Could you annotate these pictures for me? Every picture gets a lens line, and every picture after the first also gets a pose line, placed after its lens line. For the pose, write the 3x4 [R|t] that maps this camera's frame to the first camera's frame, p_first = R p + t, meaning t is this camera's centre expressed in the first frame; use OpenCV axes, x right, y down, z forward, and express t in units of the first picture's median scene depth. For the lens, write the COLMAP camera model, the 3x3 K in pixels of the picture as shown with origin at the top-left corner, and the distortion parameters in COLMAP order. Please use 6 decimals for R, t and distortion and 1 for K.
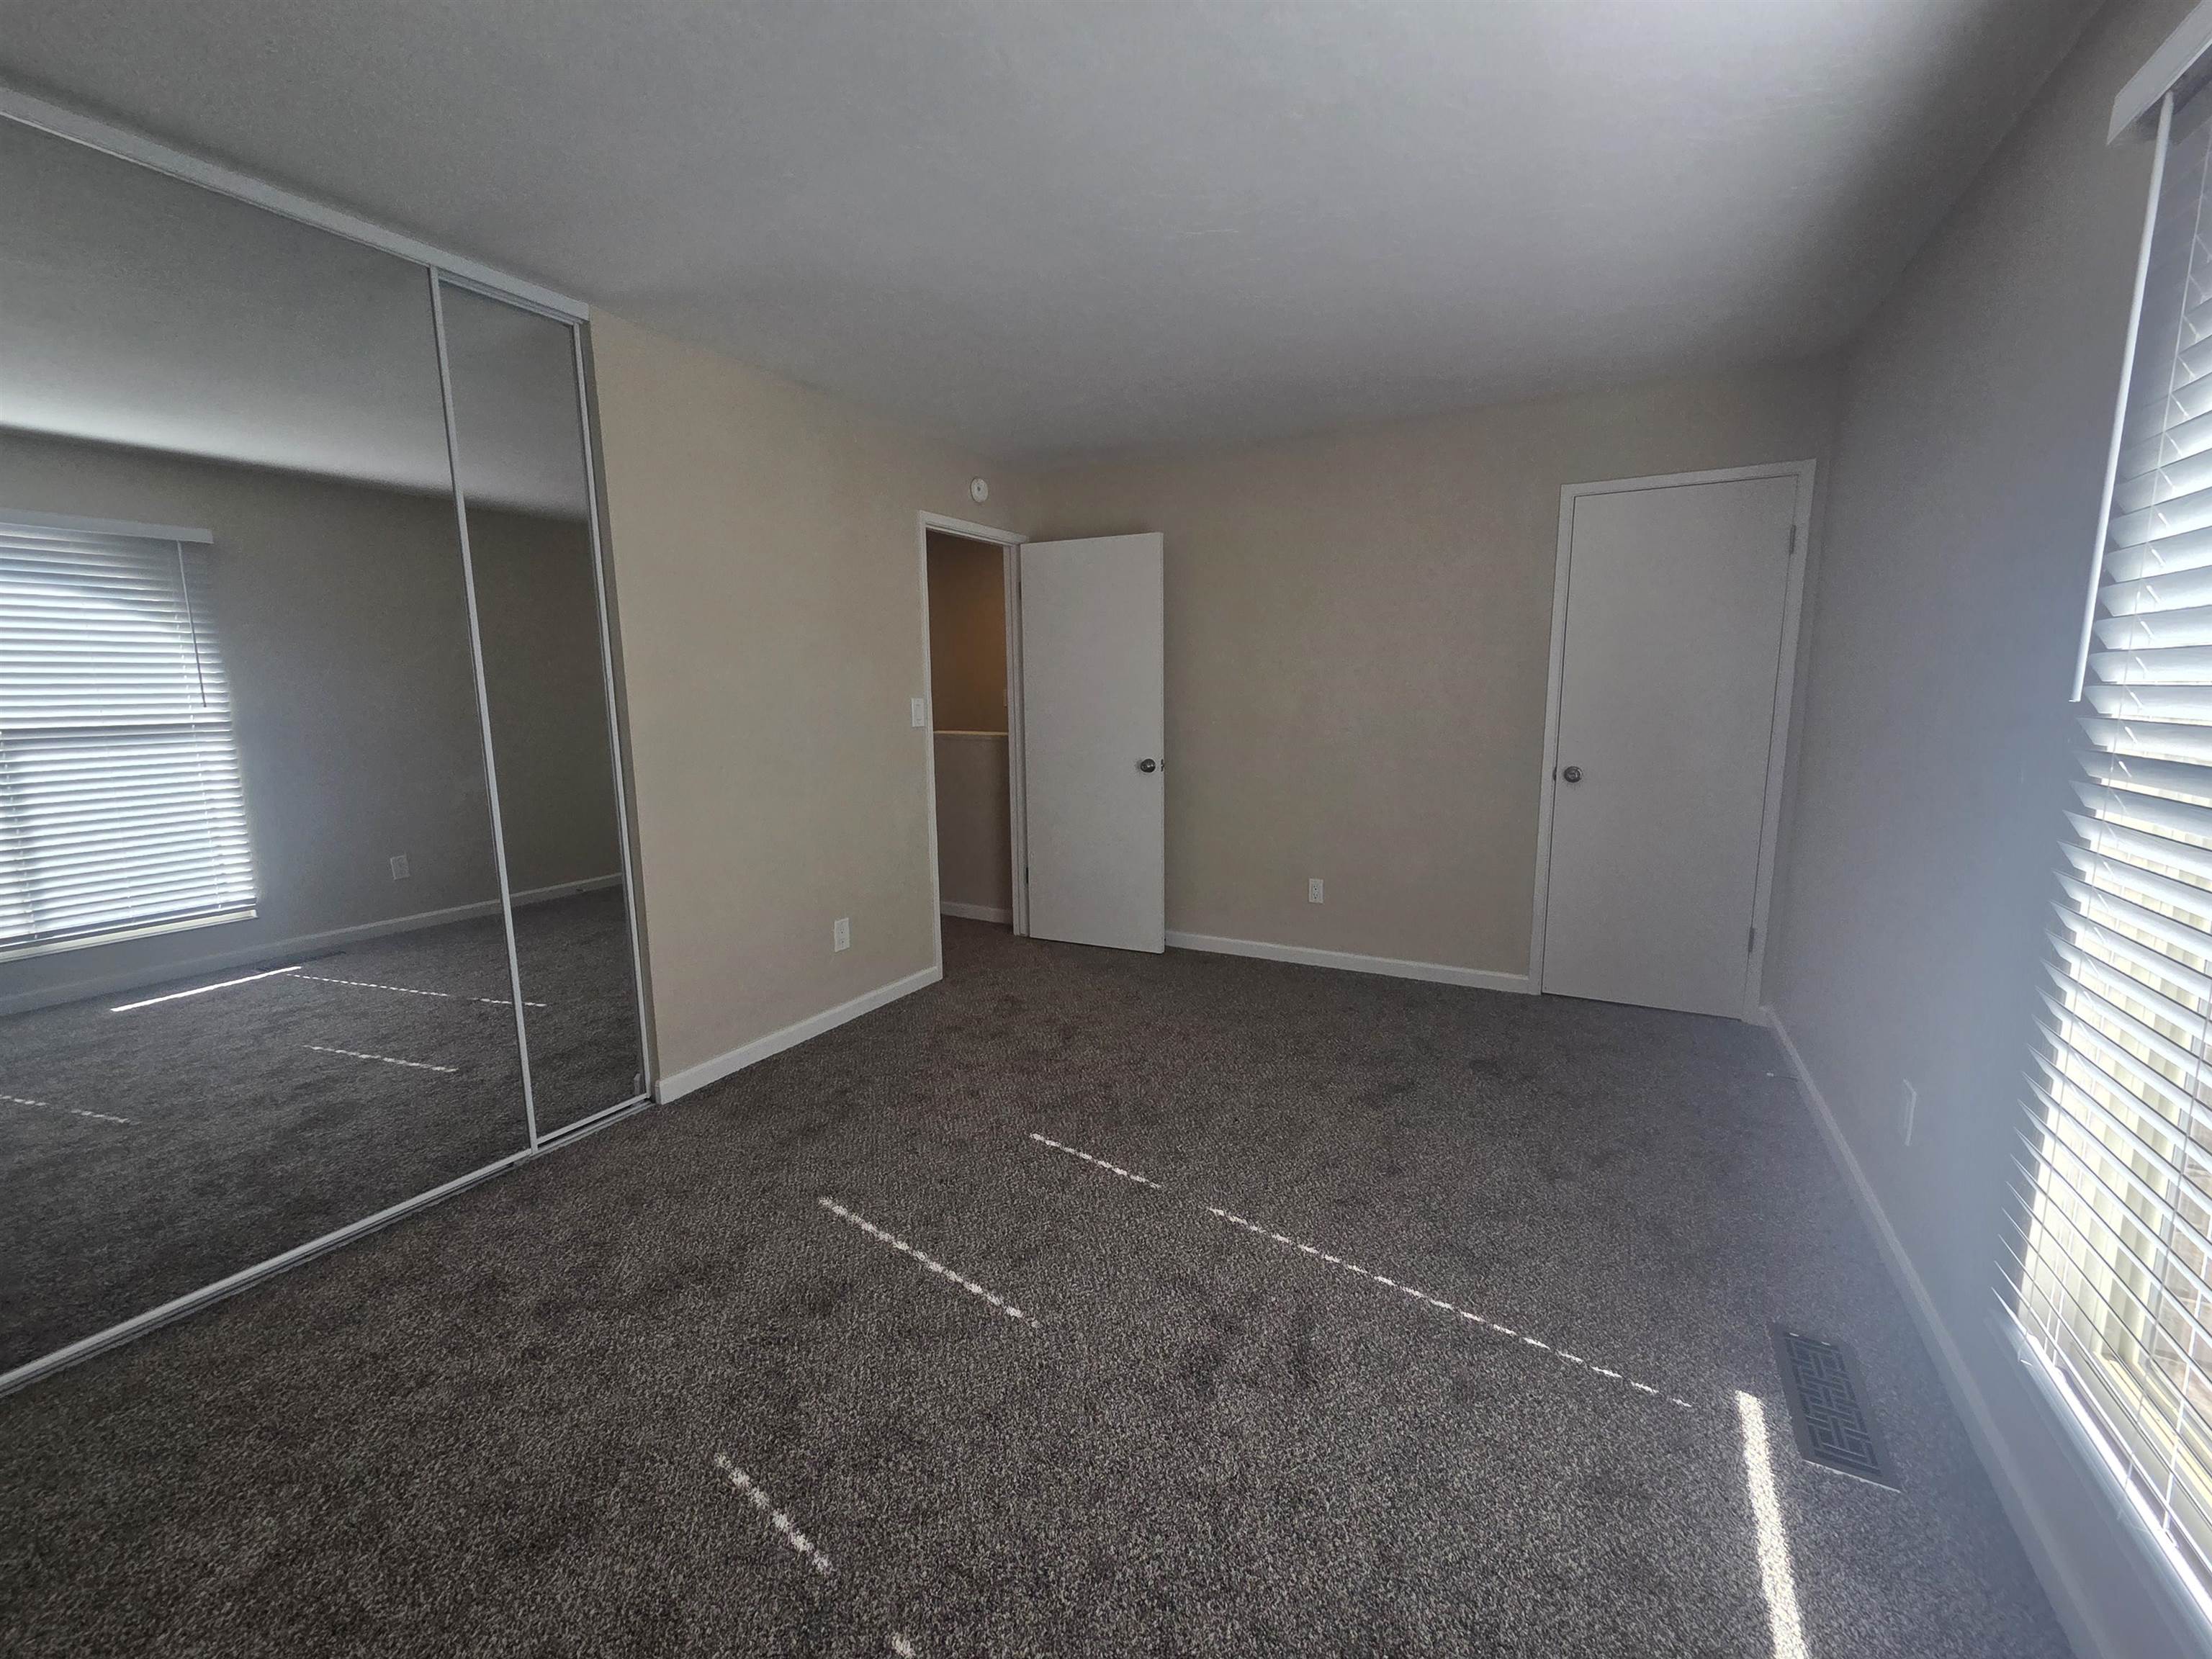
lens RADIAL K [[908.0, 0, 1100.3], [0, 908.0, 830.0], [0, 0, 1]] dist [0.001522, 0.000129]
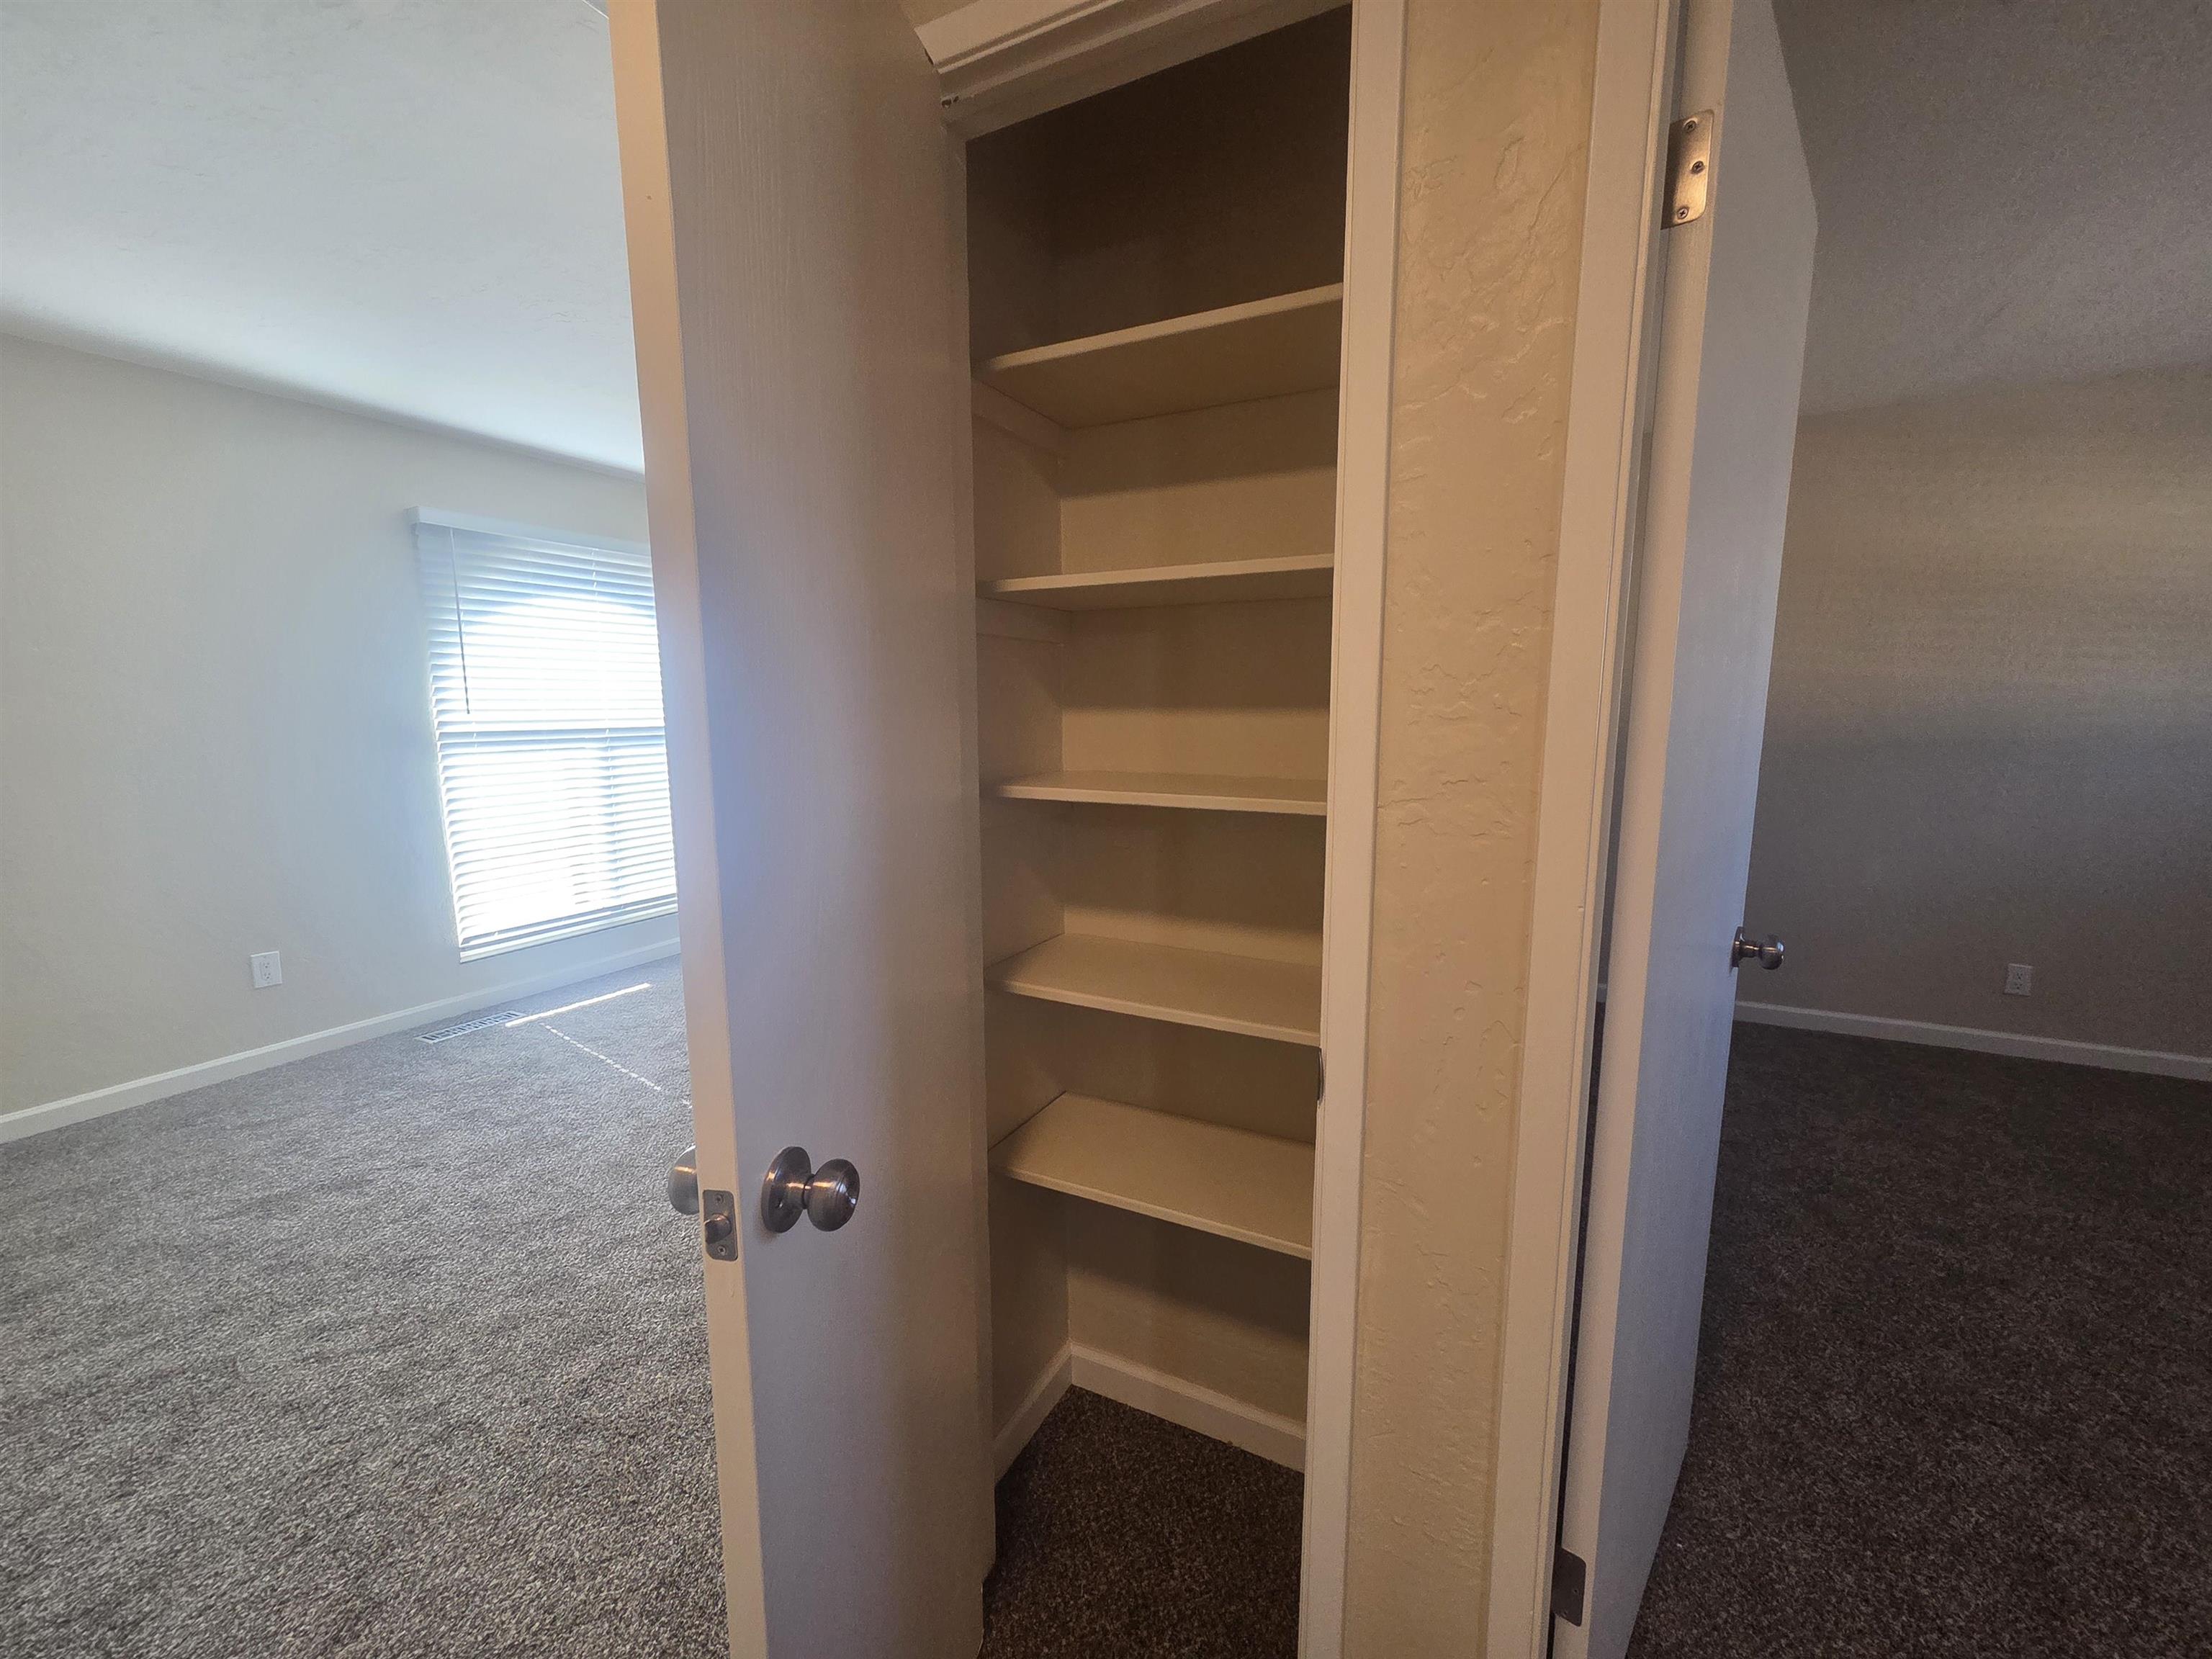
lens RADIAL K [[912.0, 0, 1095.6], [0, 912.0, 828.7], [0, 0, 1]] dist [0.001071, 0.000371]
pose [[-0.999826, 0.014215, -0.012057, -0.372053], [0.010106, 0.956925, 0.290161, -0.247406], [0.015662, 0.289988, -0.956902, 1.581083]]
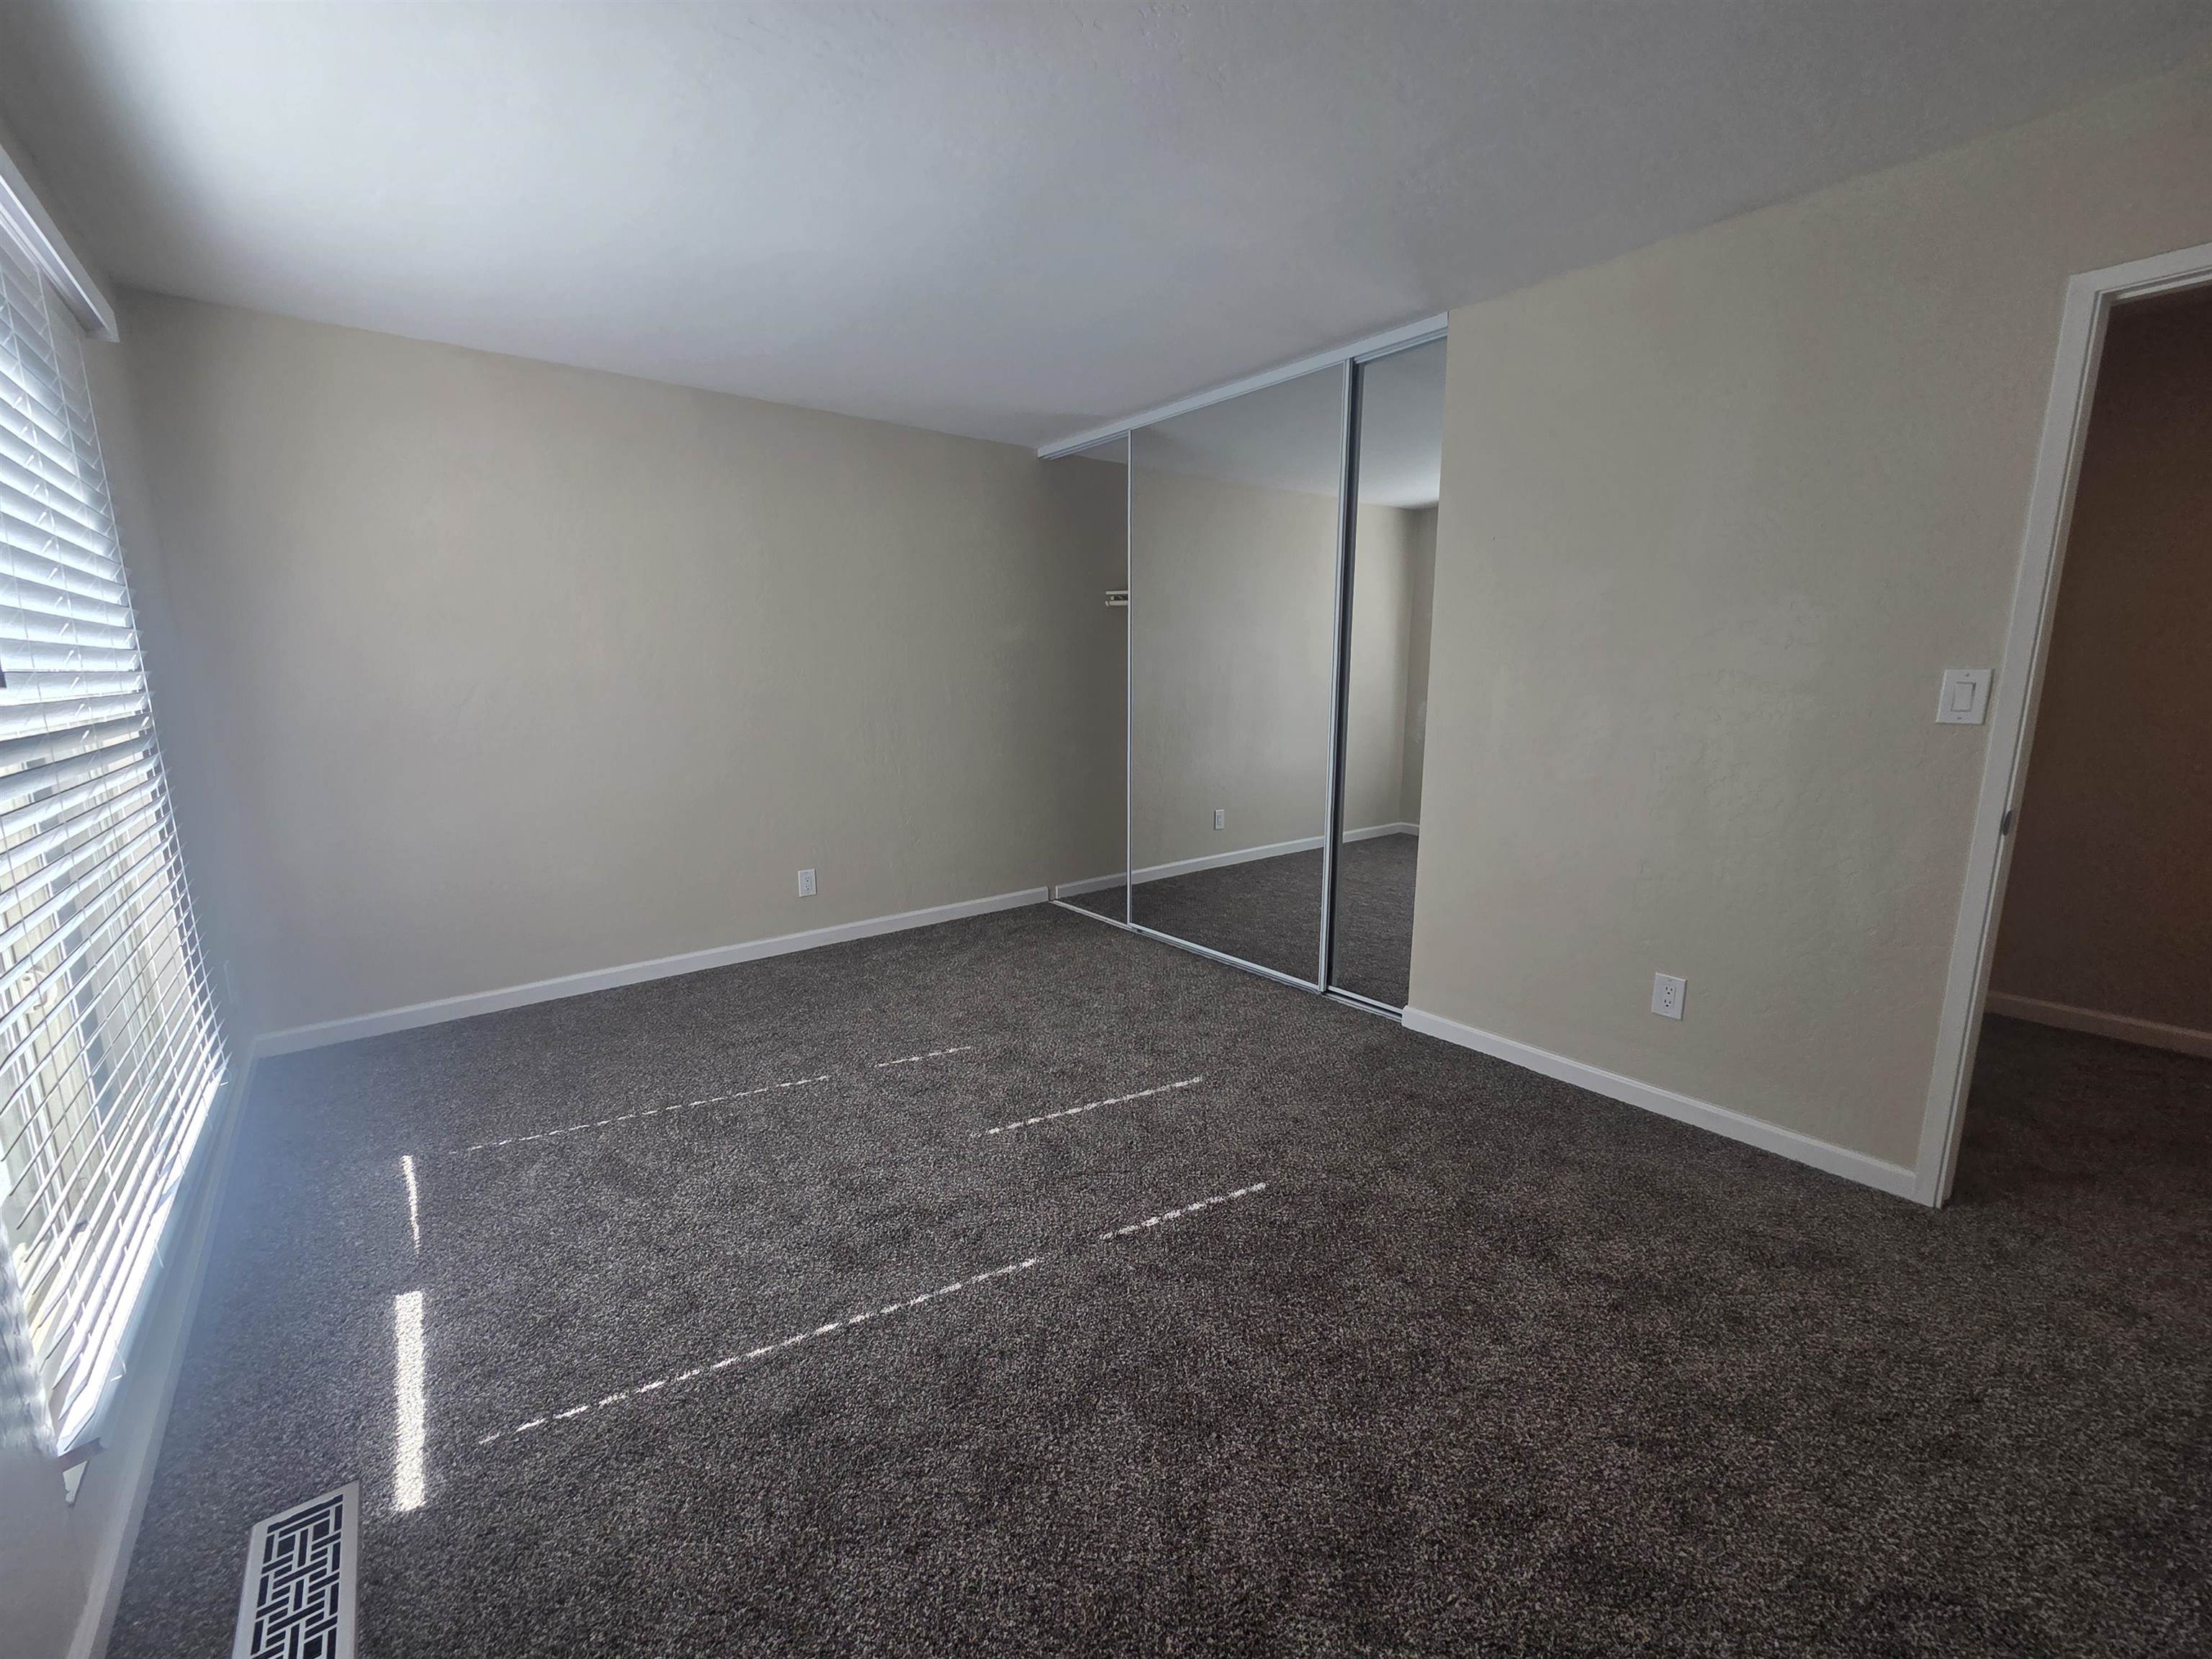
lens RADIAL K [[913.6, 0, 1106.0], [0, 913.6, 829.5], [0, 0, 1]] dist [0.003285, 0.000526]
pose [[-0.385246, 0.176959, -0.905688, 0.588412], [-0.131112, 0.960990, 0.243534, -0.145691], [0.913453, 0.212567, -0.347016, 0.916777]]
